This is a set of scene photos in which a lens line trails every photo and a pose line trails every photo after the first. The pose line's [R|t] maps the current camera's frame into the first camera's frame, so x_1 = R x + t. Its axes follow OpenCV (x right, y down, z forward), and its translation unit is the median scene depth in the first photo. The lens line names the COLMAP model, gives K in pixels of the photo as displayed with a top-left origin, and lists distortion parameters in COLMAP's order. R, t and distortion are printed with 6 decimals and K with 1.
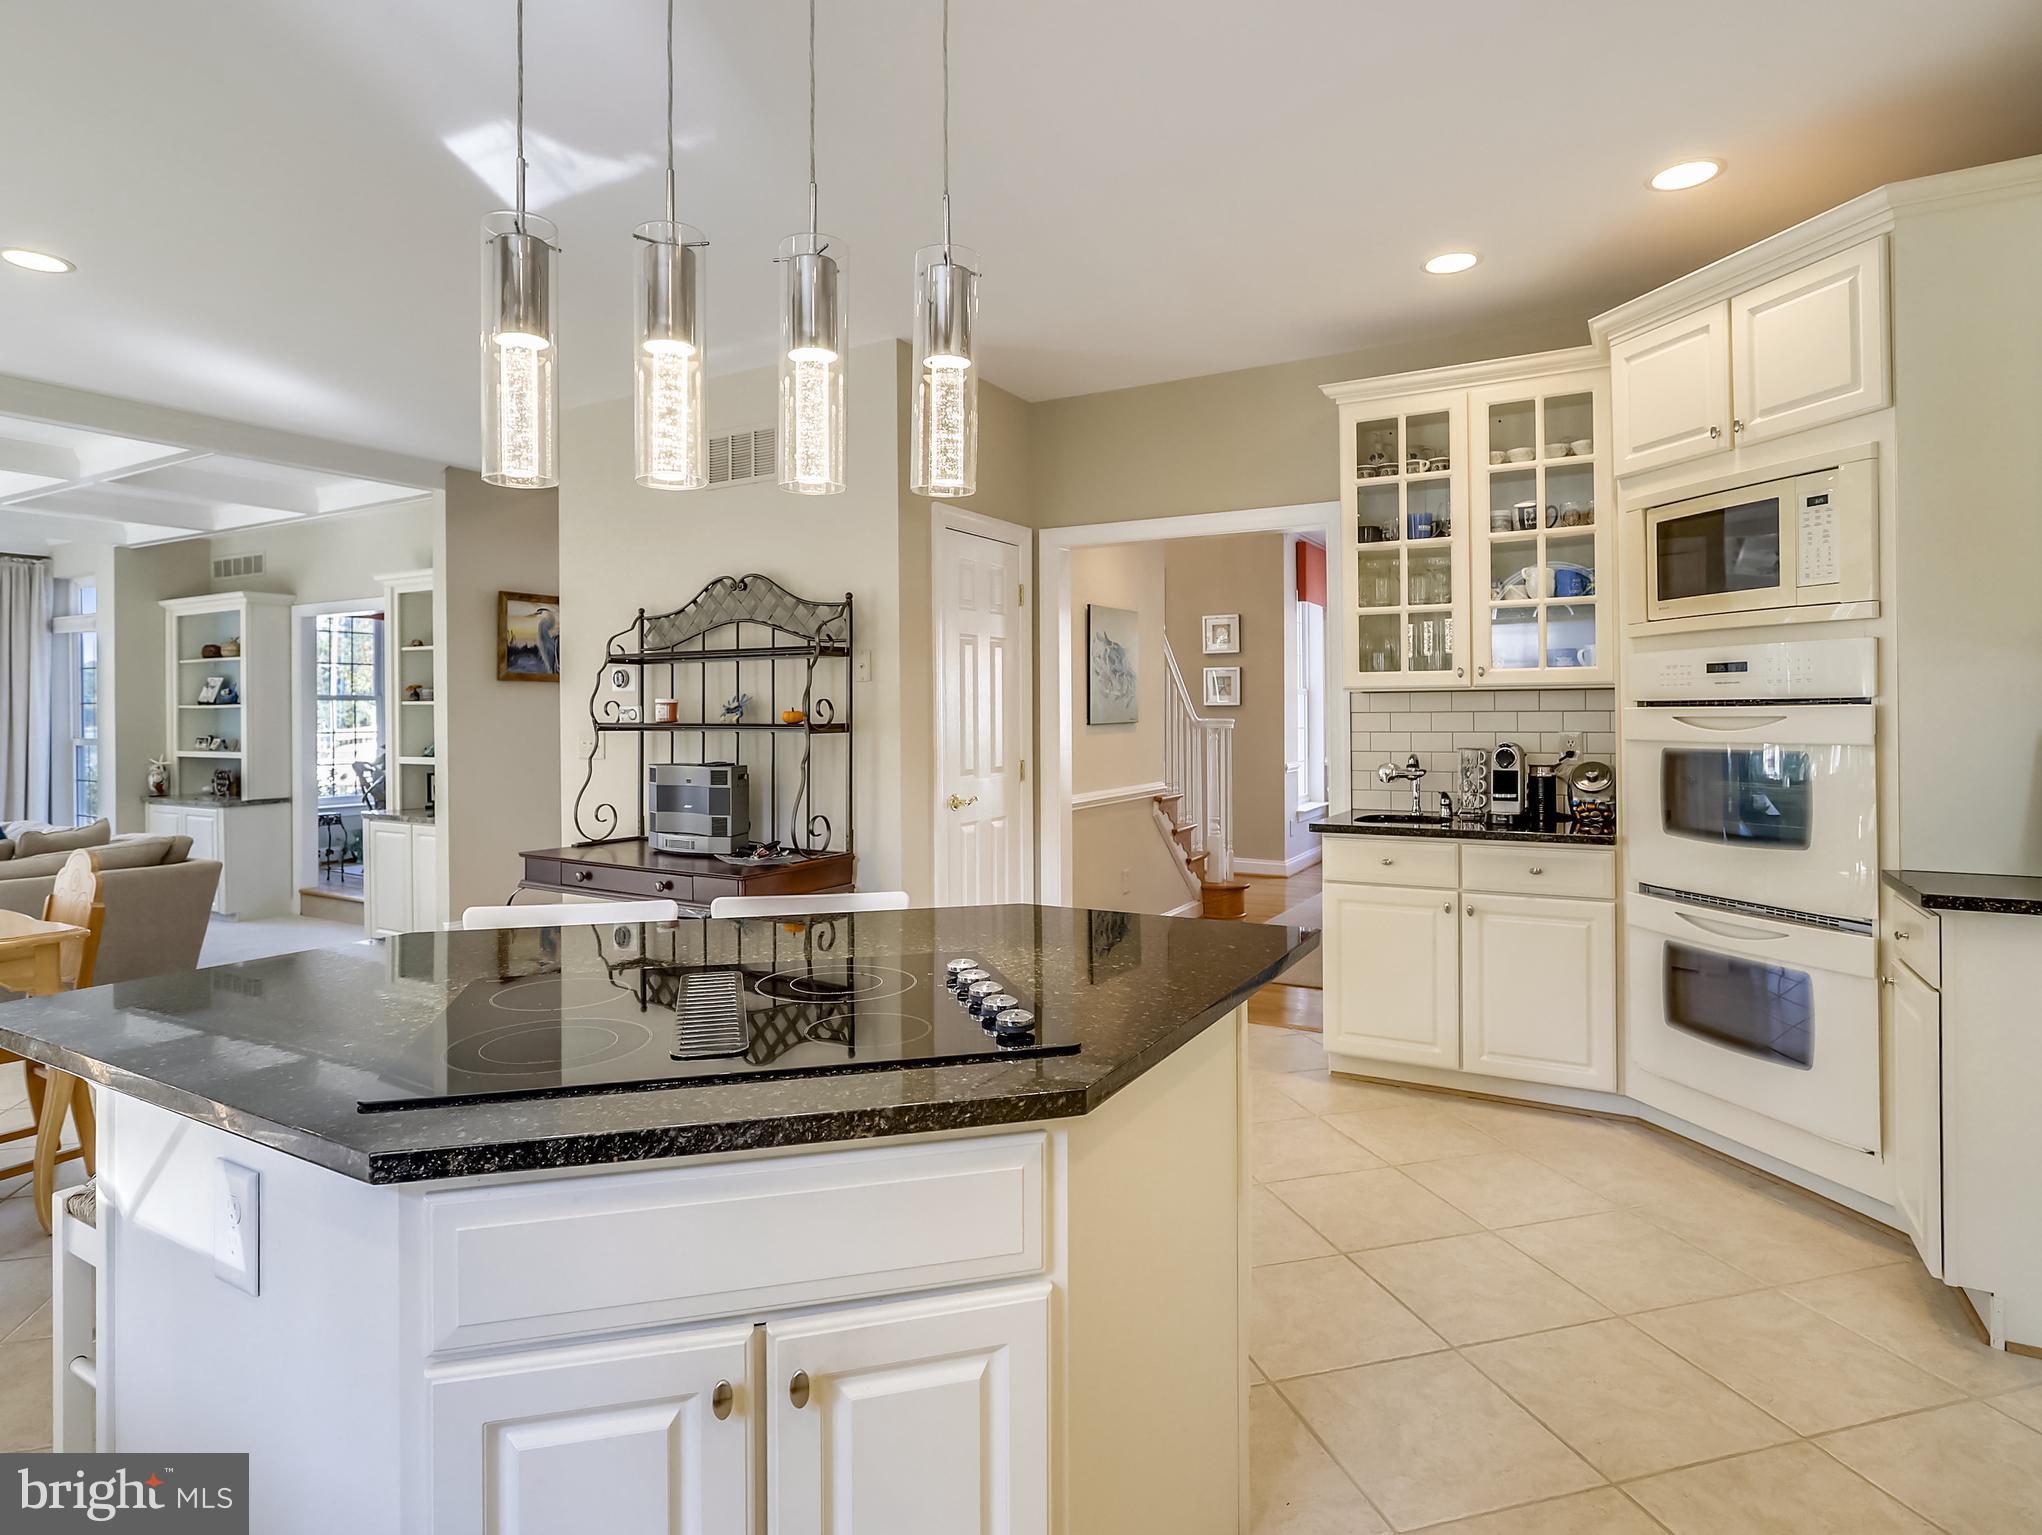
lens RADIAL K [[1129.7, 0, 1042.0], [0, 1129.7, 712.0], [0, 0, 1]] dist [-0.031635, 0.021075]
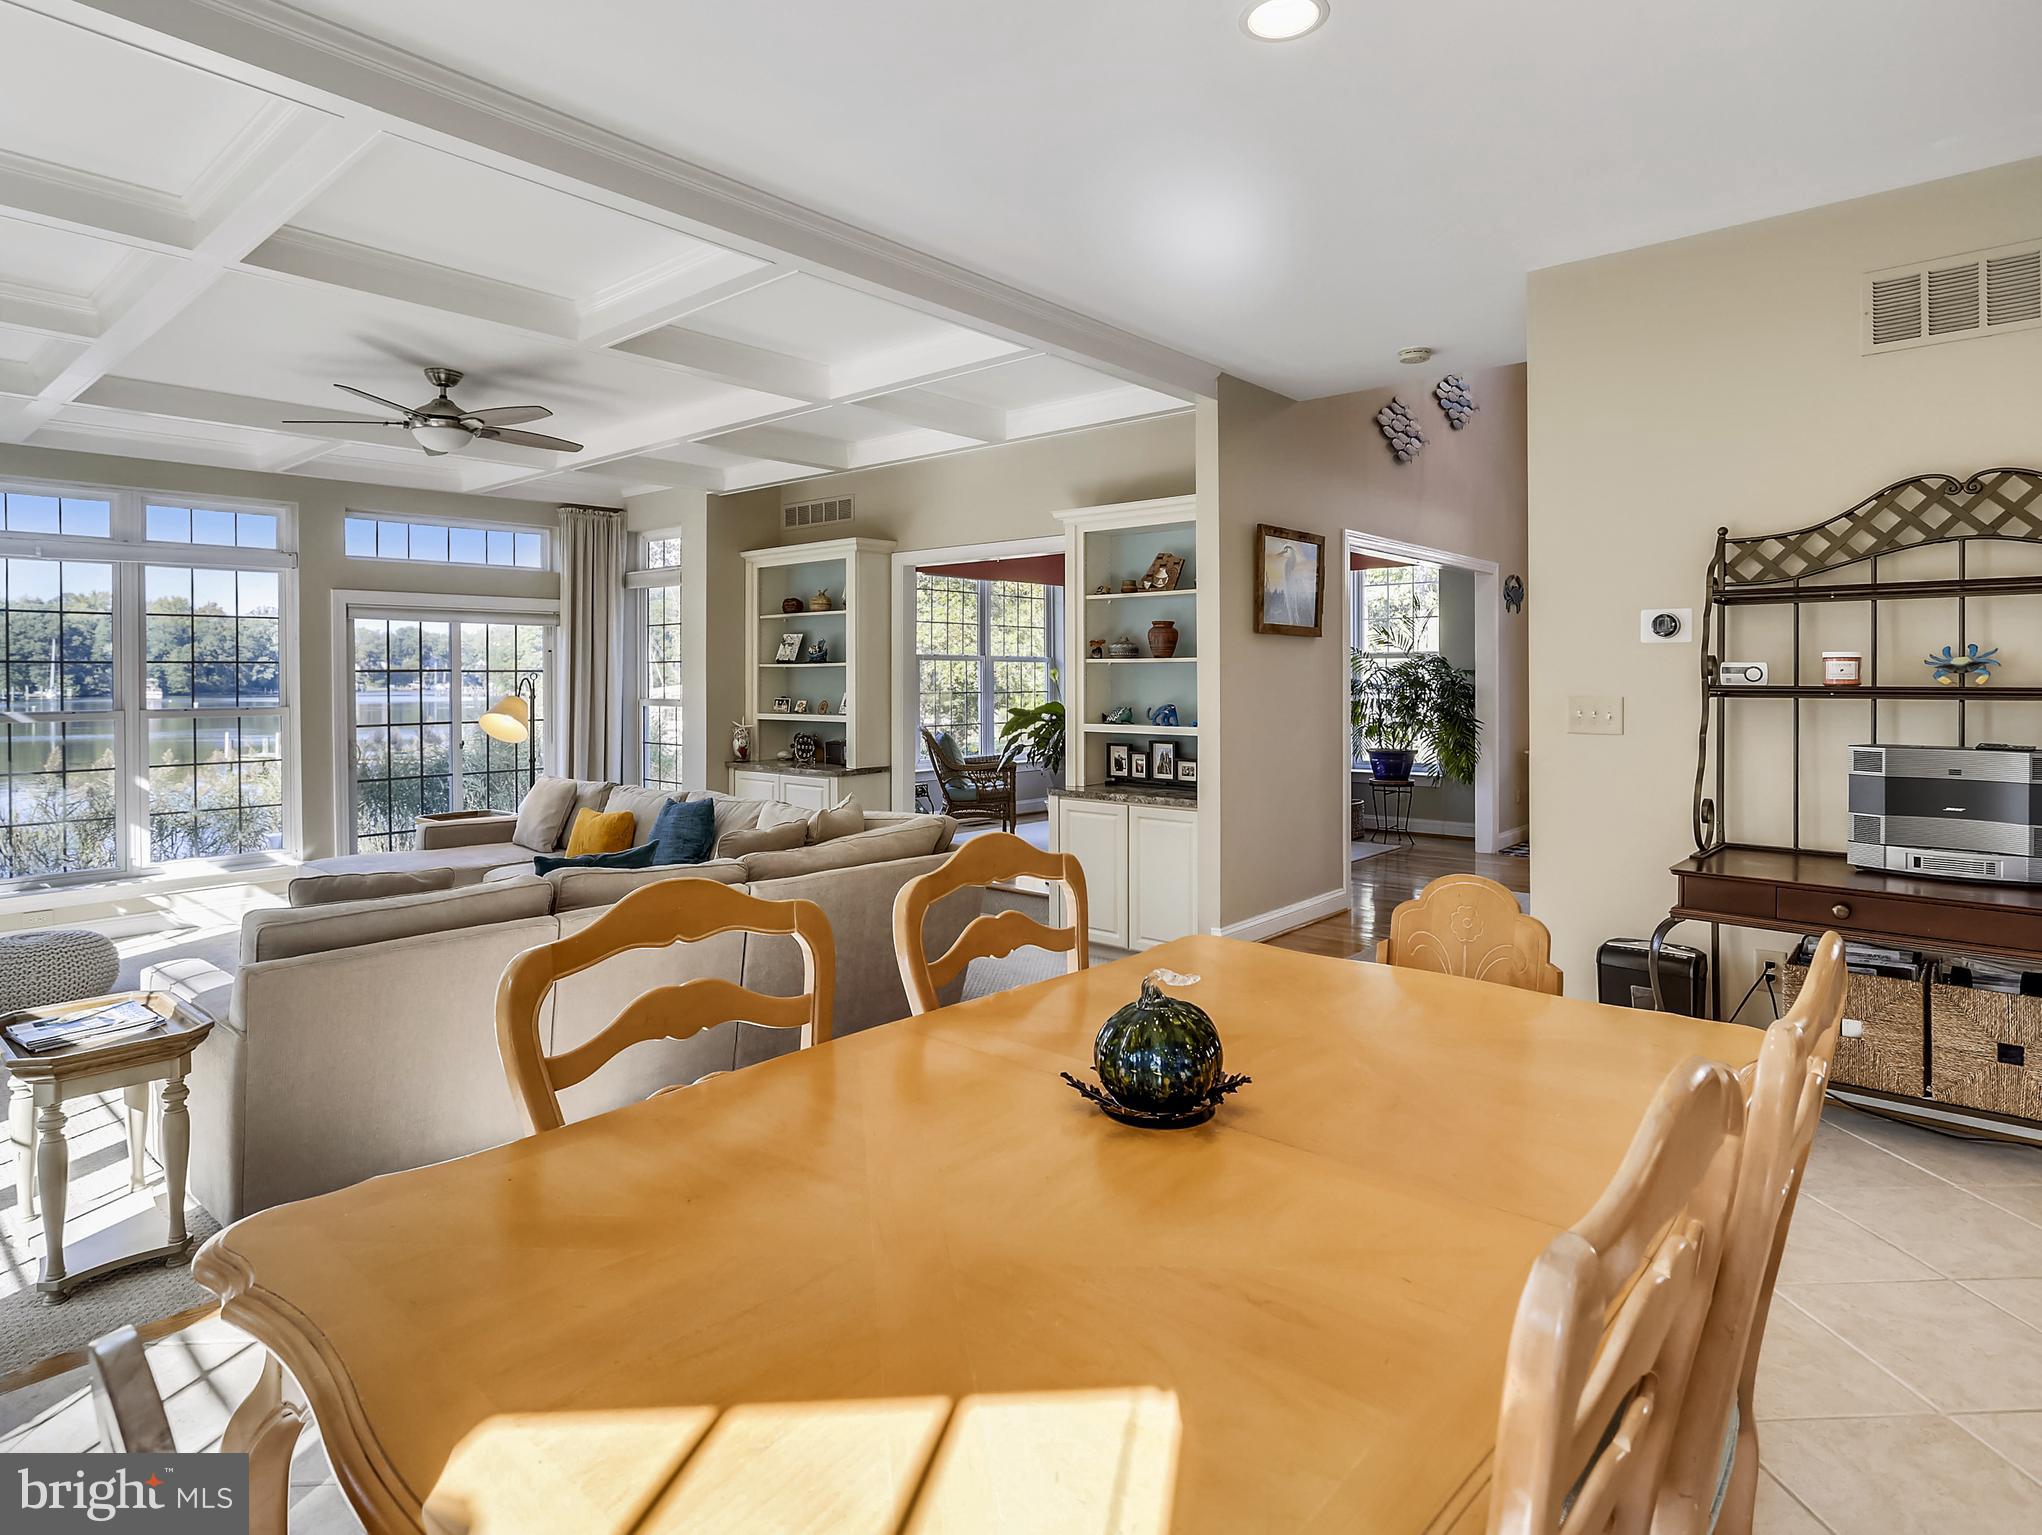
lens RADIAL K [[1129.7, 0, 998.5], [0, 1129.7, 678.9], [0, 0, 1]] dist [-0.031635, 0.021075]
pose [[0.980694, 0.004061, -0.195505, -0.733085], [-0.003438, 0.999988, 0.003526, 0.004444], [0.195517, -0.002786, 0.980696, 0.222607]]
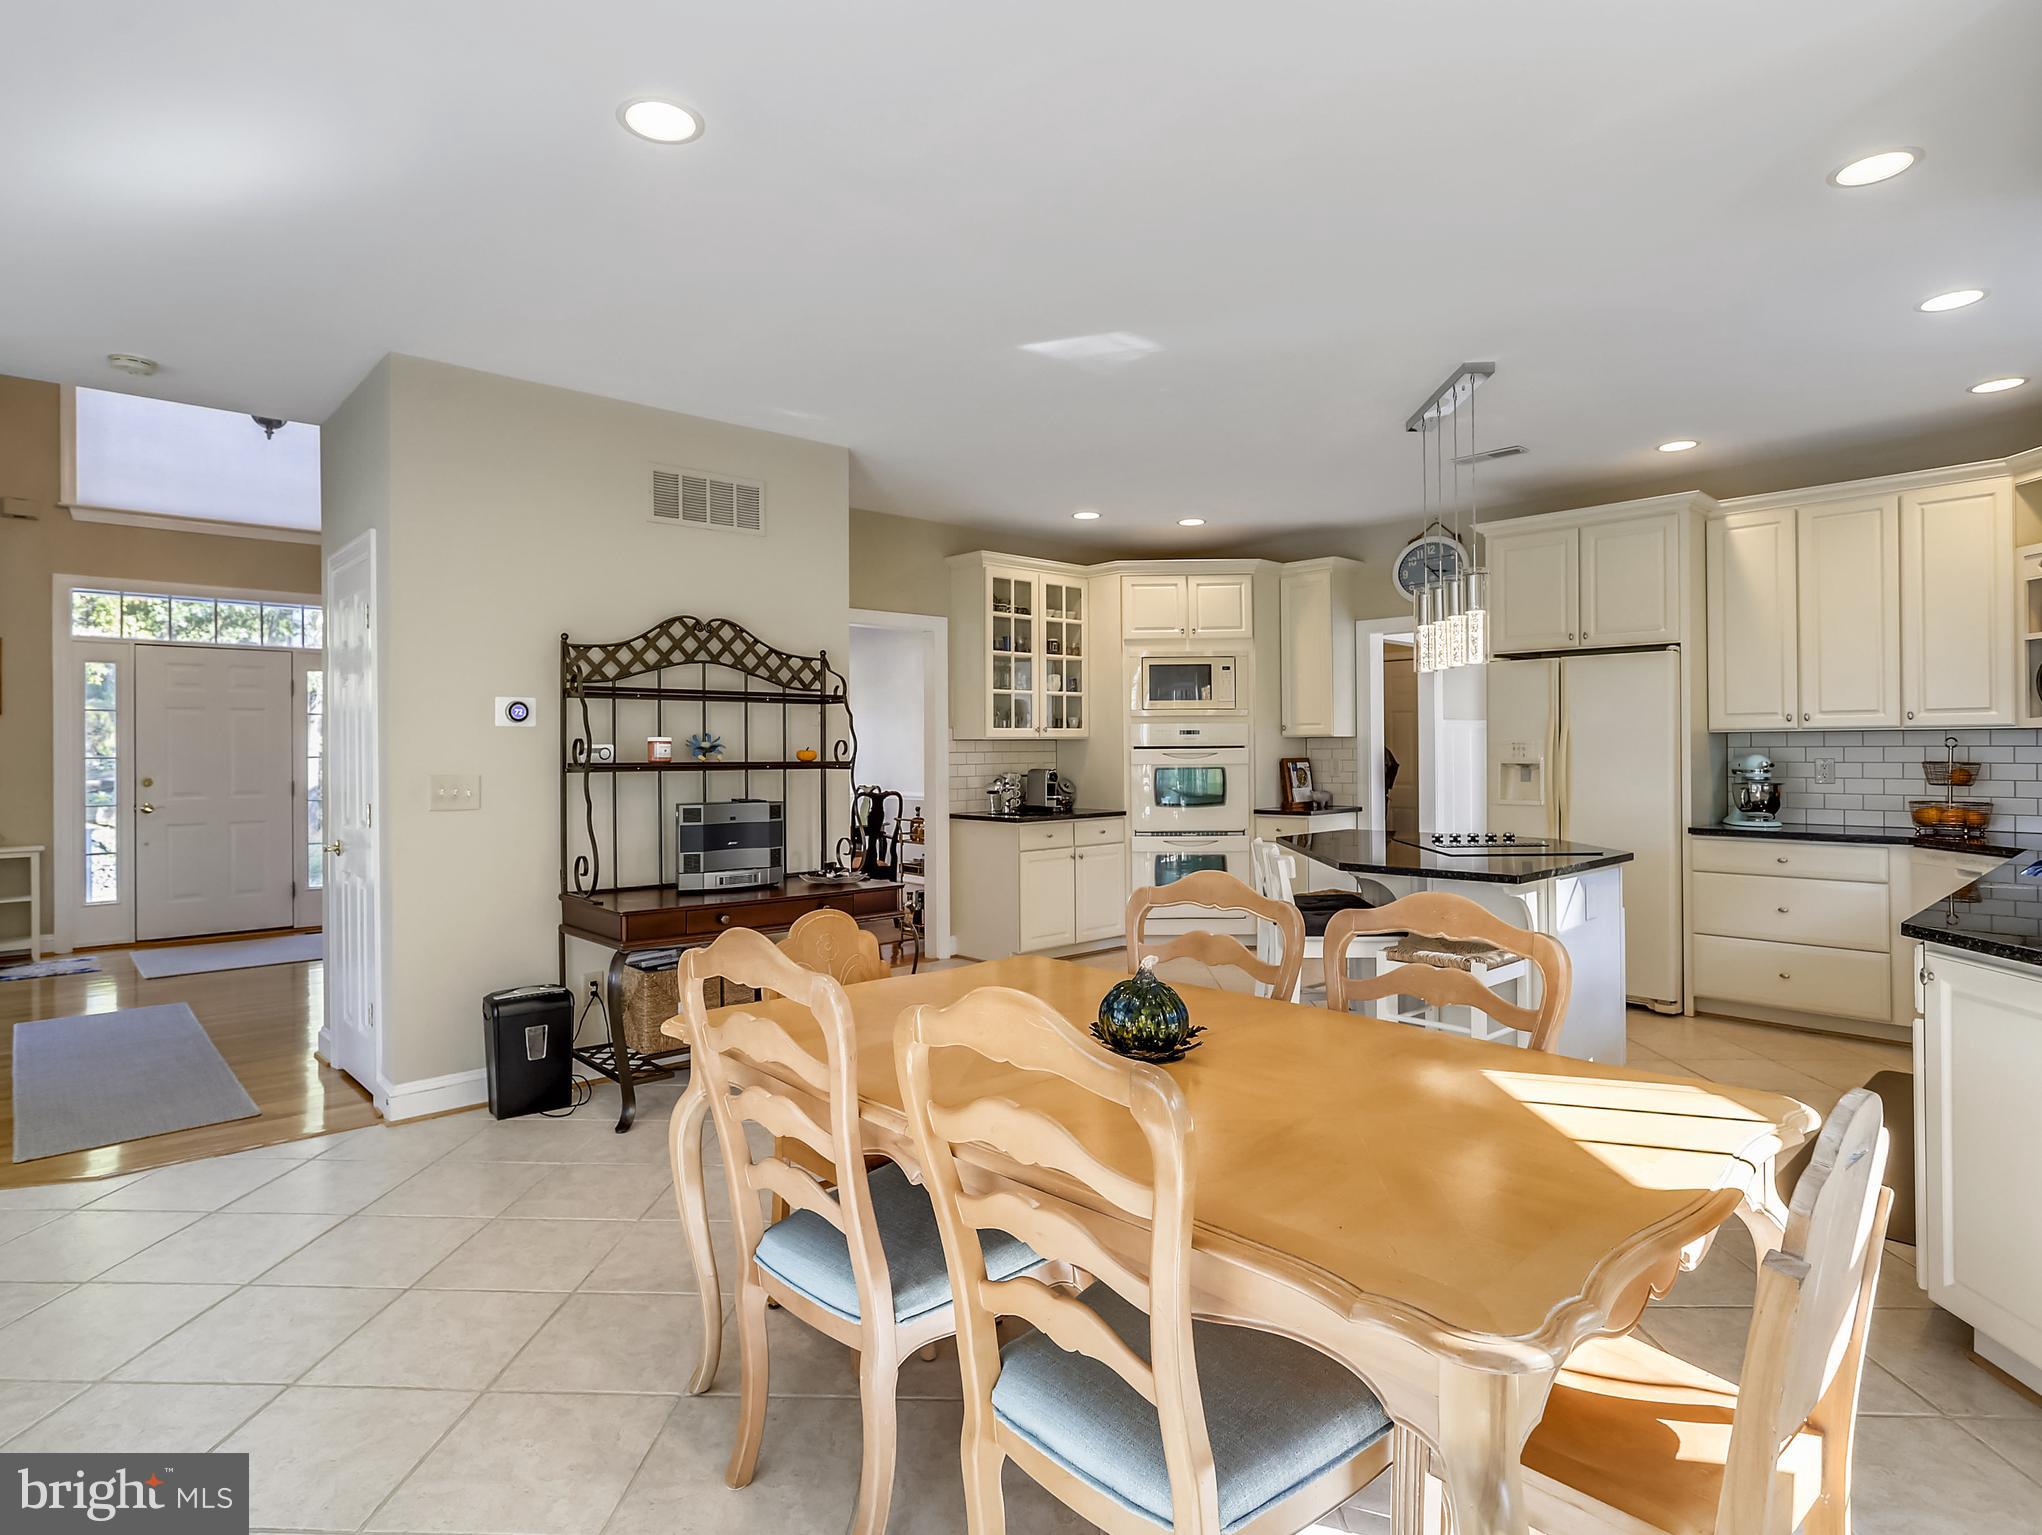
lens RADIAL K [[1129.7, 0, 1037.1], [0, 1129.7, 747.5], [0, 0, 1]] dist [-0.031635, 0.021075]
pose [[0.277917, 0.004818, 0.960593, -1.197734], [0.003974, 0.999973, -0.006165, 0.004031], [-0.960597, 0.005531, 0.277890, 0.439050]]
